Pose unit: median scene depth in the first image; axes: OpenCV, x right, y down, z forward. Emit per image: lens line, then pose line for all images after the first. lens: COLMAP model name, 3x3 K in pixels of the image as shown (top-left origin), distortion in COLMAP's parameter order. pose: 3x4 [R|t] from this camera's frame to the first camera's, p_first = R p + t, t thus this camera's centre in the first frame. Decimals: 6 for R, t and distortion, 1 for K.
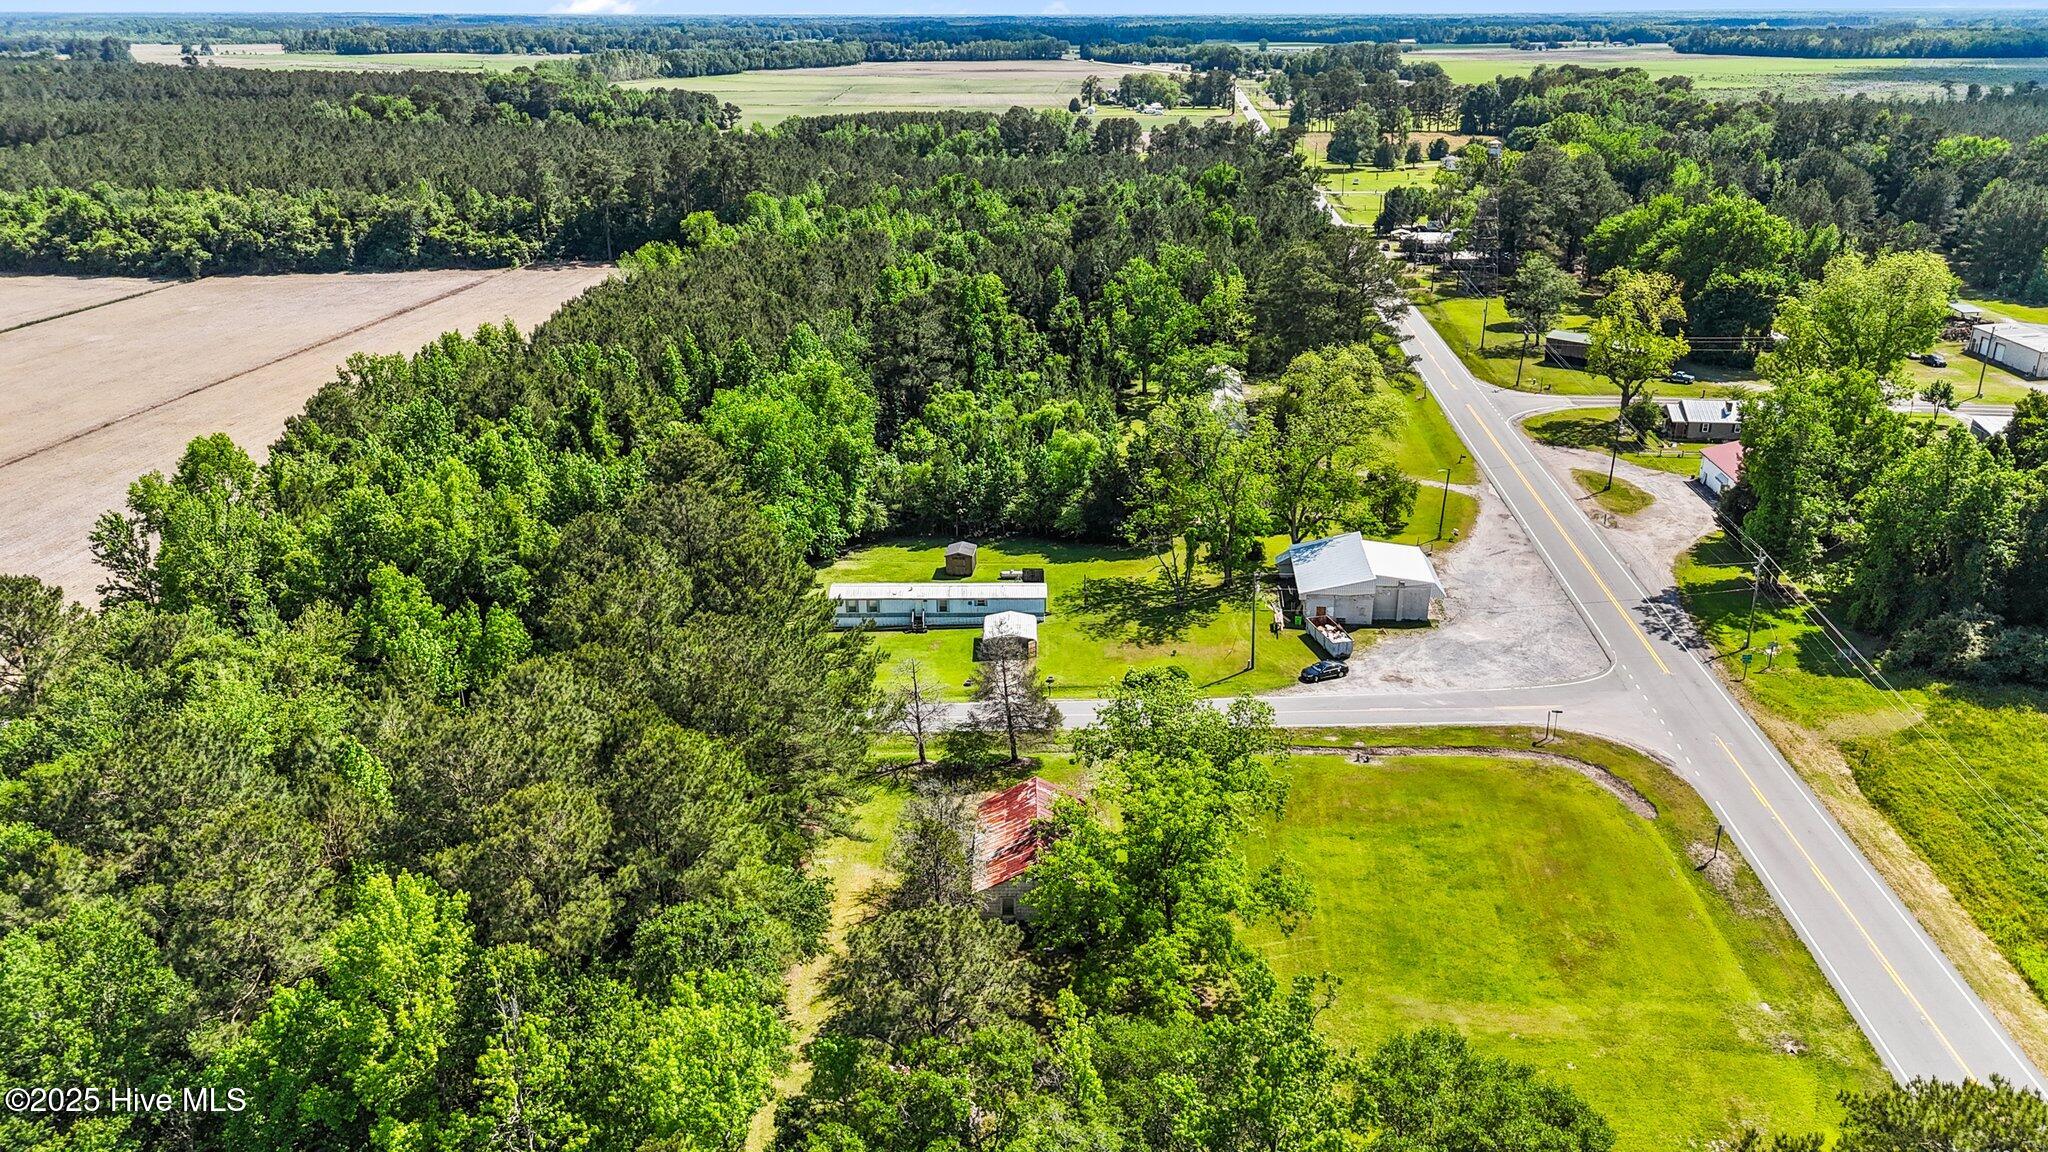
lens RADIAL K [[1529.1, 0, 1021.9], [0, 1529.1, 567.9], [0, 0, 1]] dist [0.047426, -0.030387]
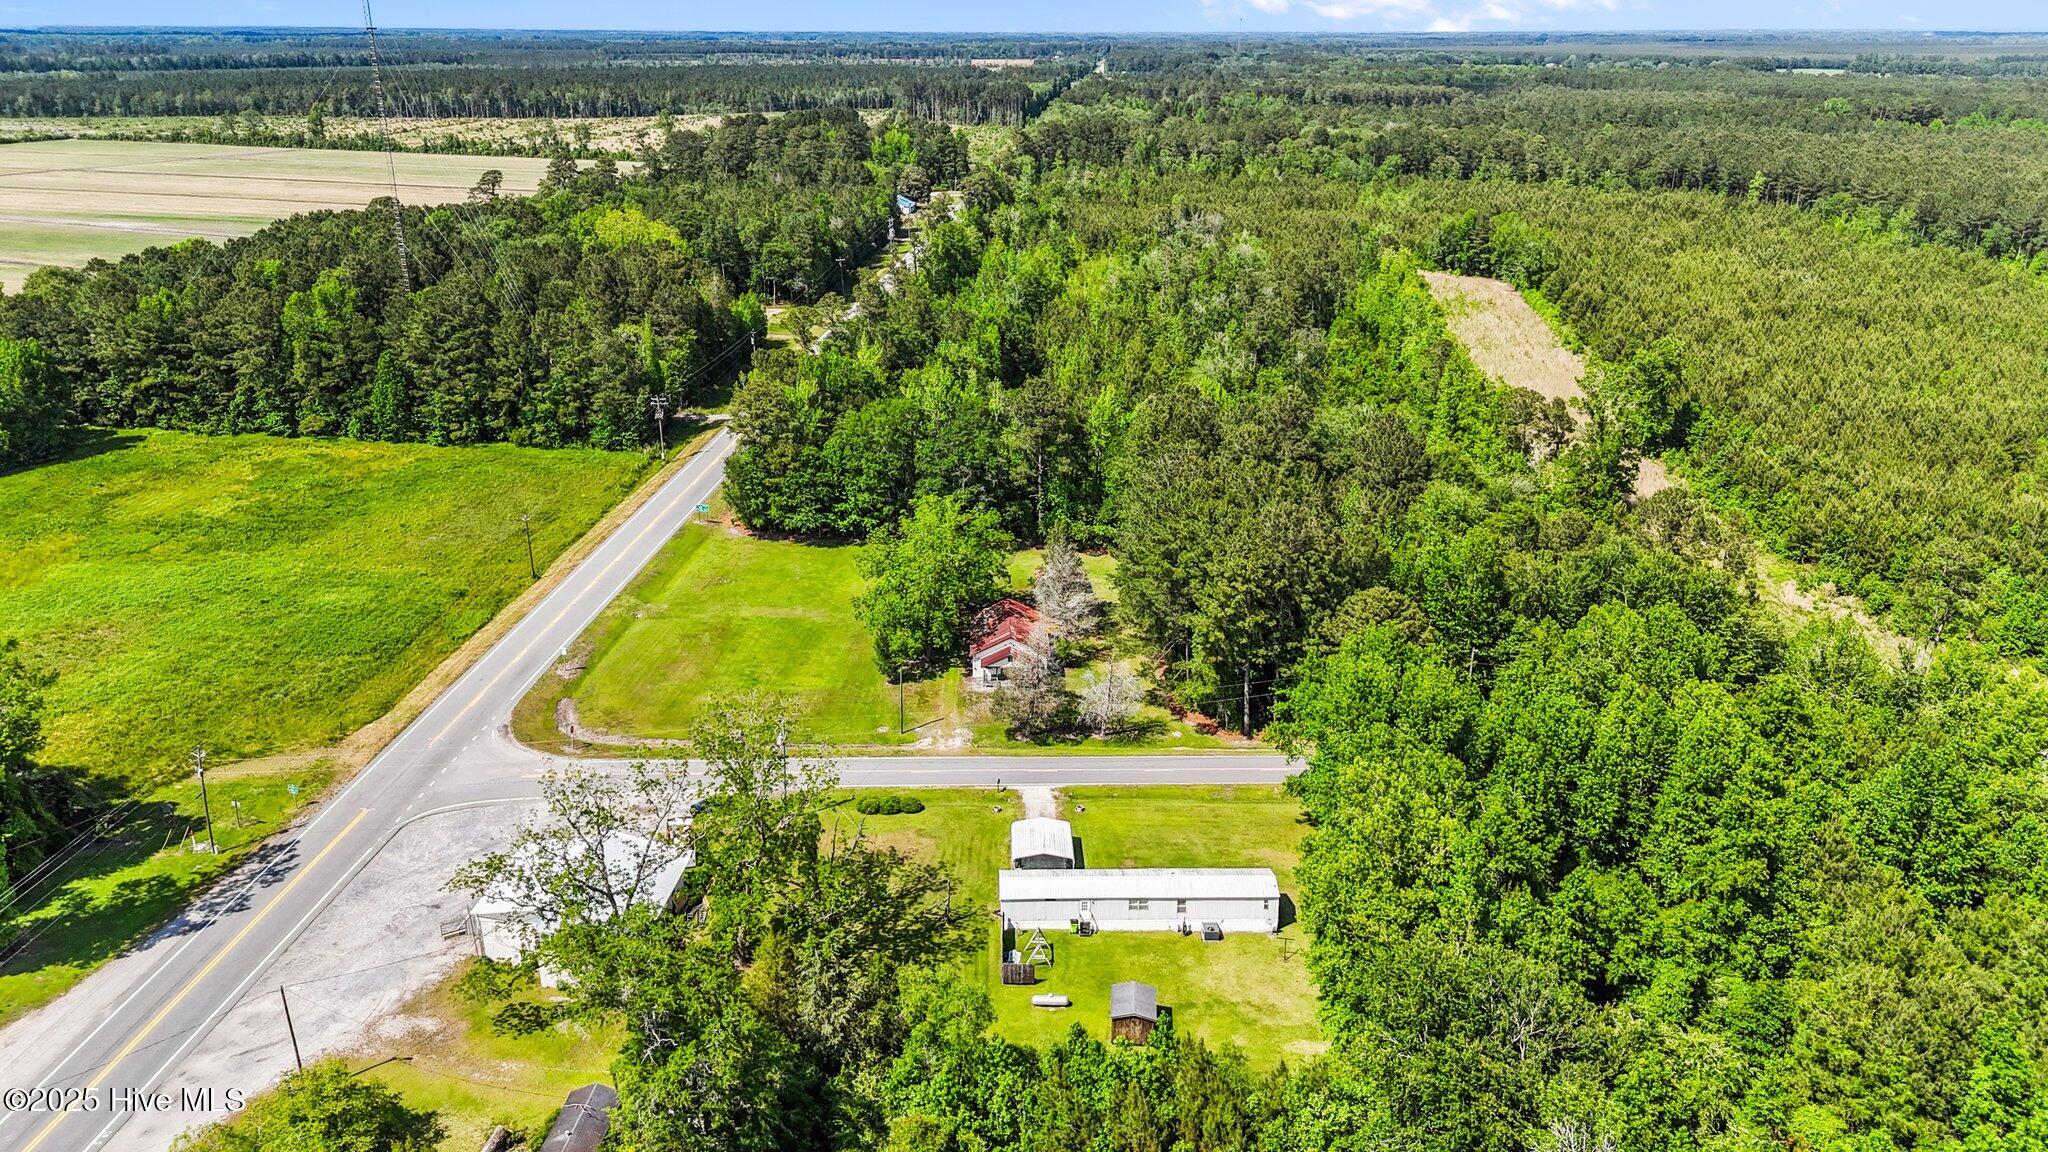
lens RADIAL K [[1529.1, 0, 1021.3], [0, 1529.1, 569.2], [0, 0, 1]] dist [0.047426, -0.030387]
pose [[-0.999861, -0.001476, -0.016588, 0.016463], [-0.011703, 0.770954, 0.636783, -0.633305], [0.011849, 0.636889, -0.770865, 1.547074]]
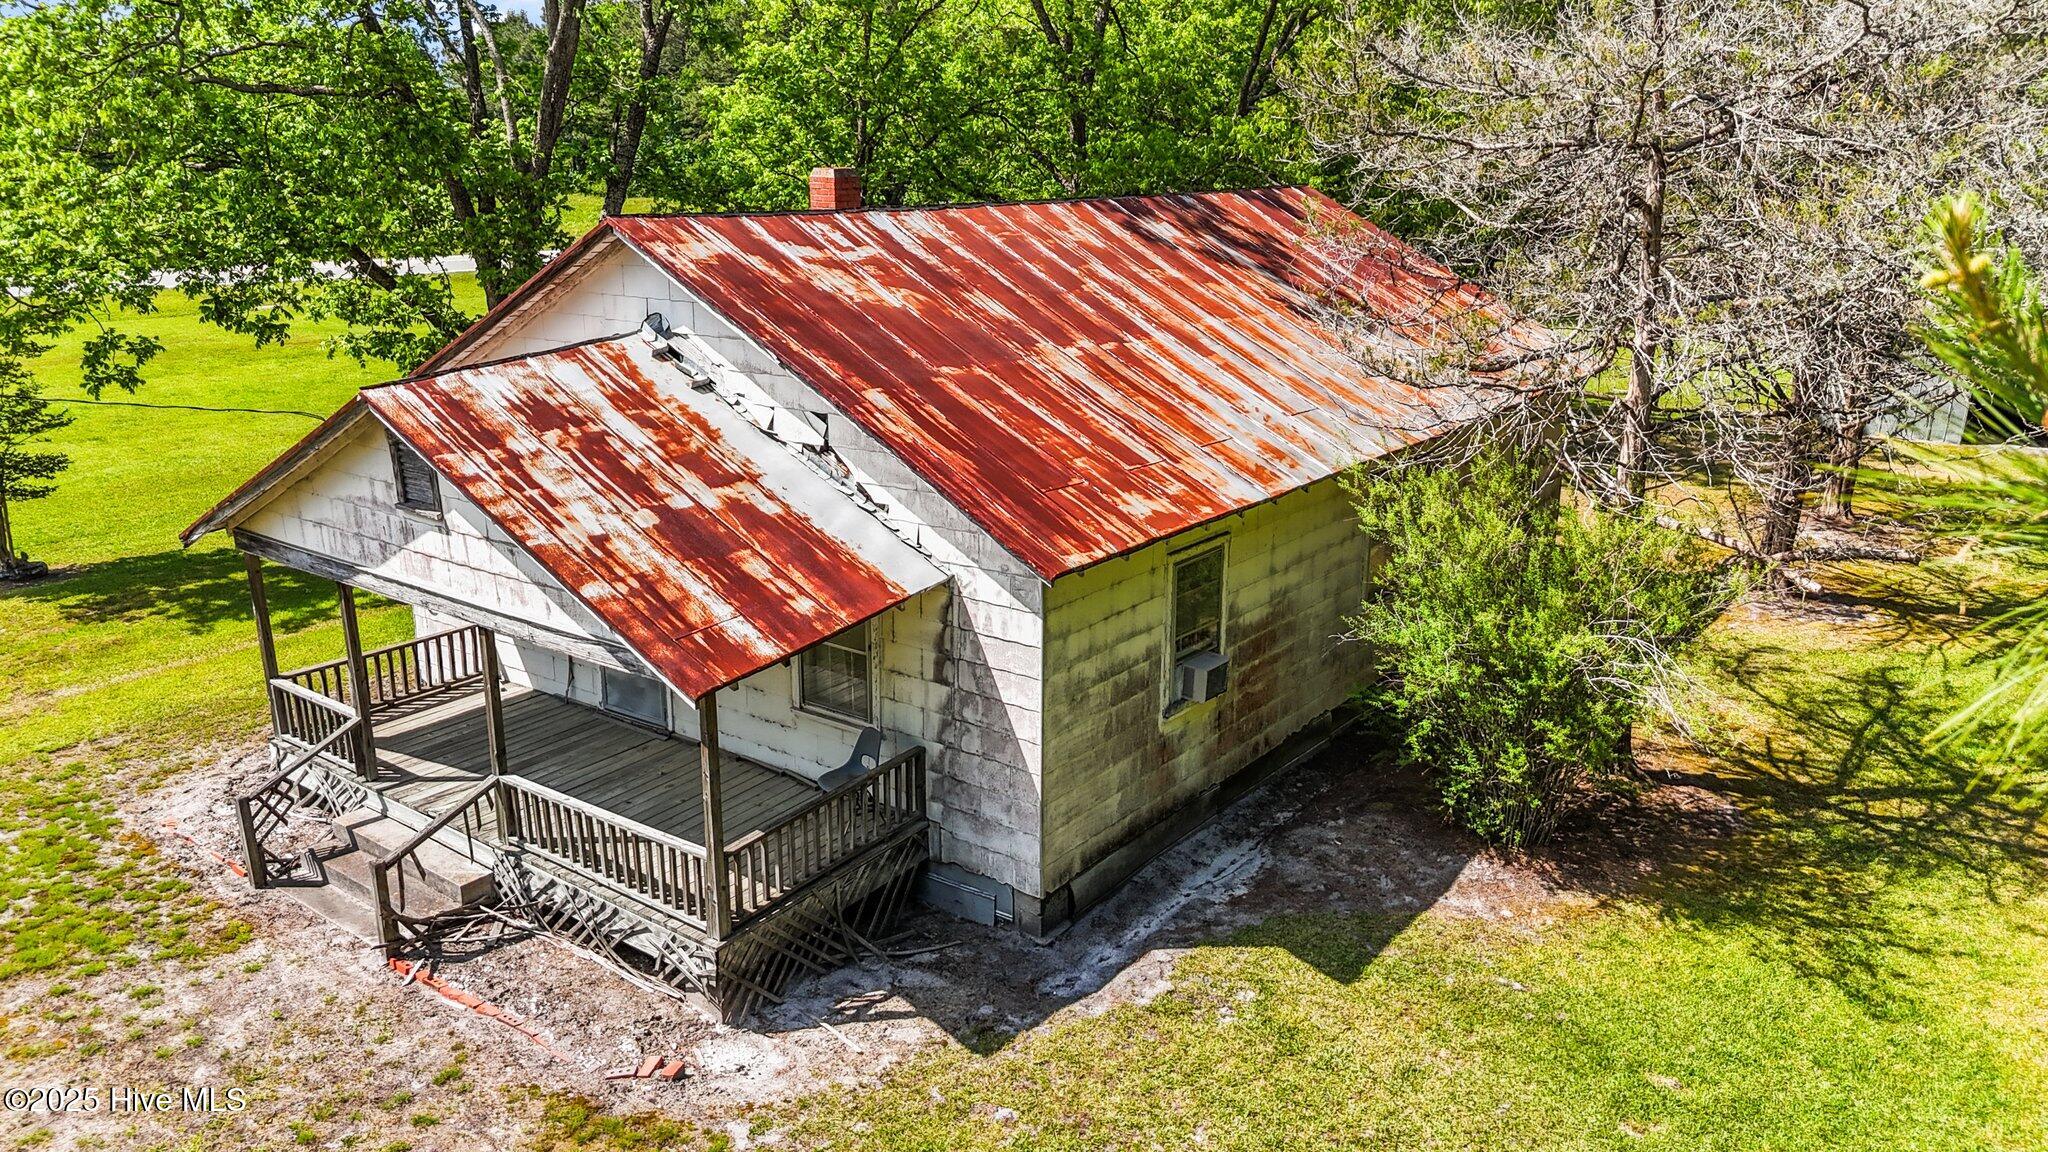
lens RADIAL K [[1529.1, 0, 1034.4], [0, 1529.1, 587.5], [0, 0, 1]] dist [0.047426, -0.030387]
pose [[-0.805351, -0.170066, 0.567879, -0.060094], [0.198546, 0.825251, 0.528715, 0.078232], [-0.558560, 0.538551, -0.630851, 0.784481]]
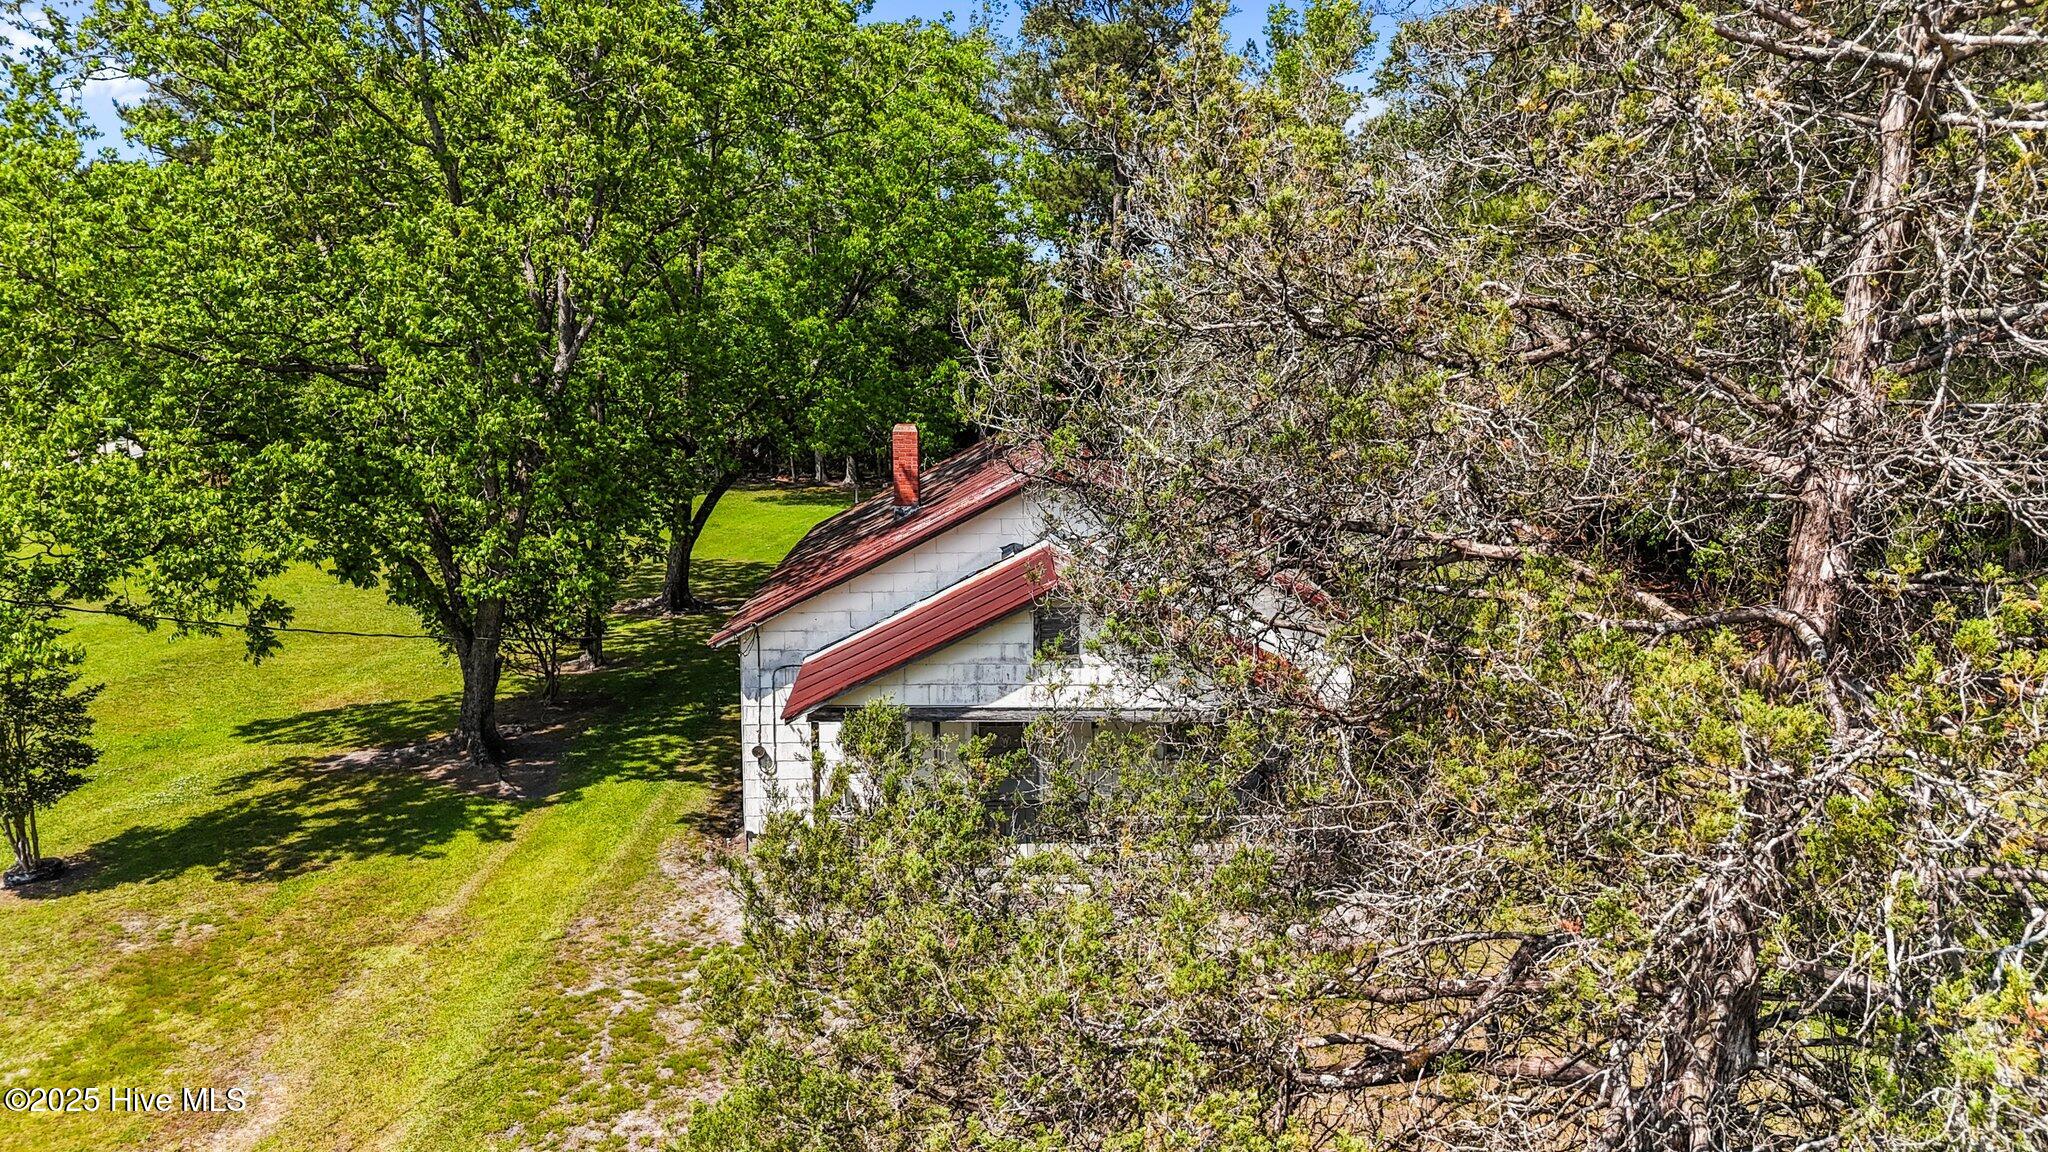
lens RADIAL K [[1529.1, 0, 1023.0], [0, 1529.1, 574.1], [0, 0, 1]] dist [0.047426, -0.030387]
pose [[-0.999691, 0.005780, -0.024163, 0.011618], [-0.006572, 0.876401, 0.481538, 0.046362], [0.023959, 0.481548, -0.876092, 0.852081]]
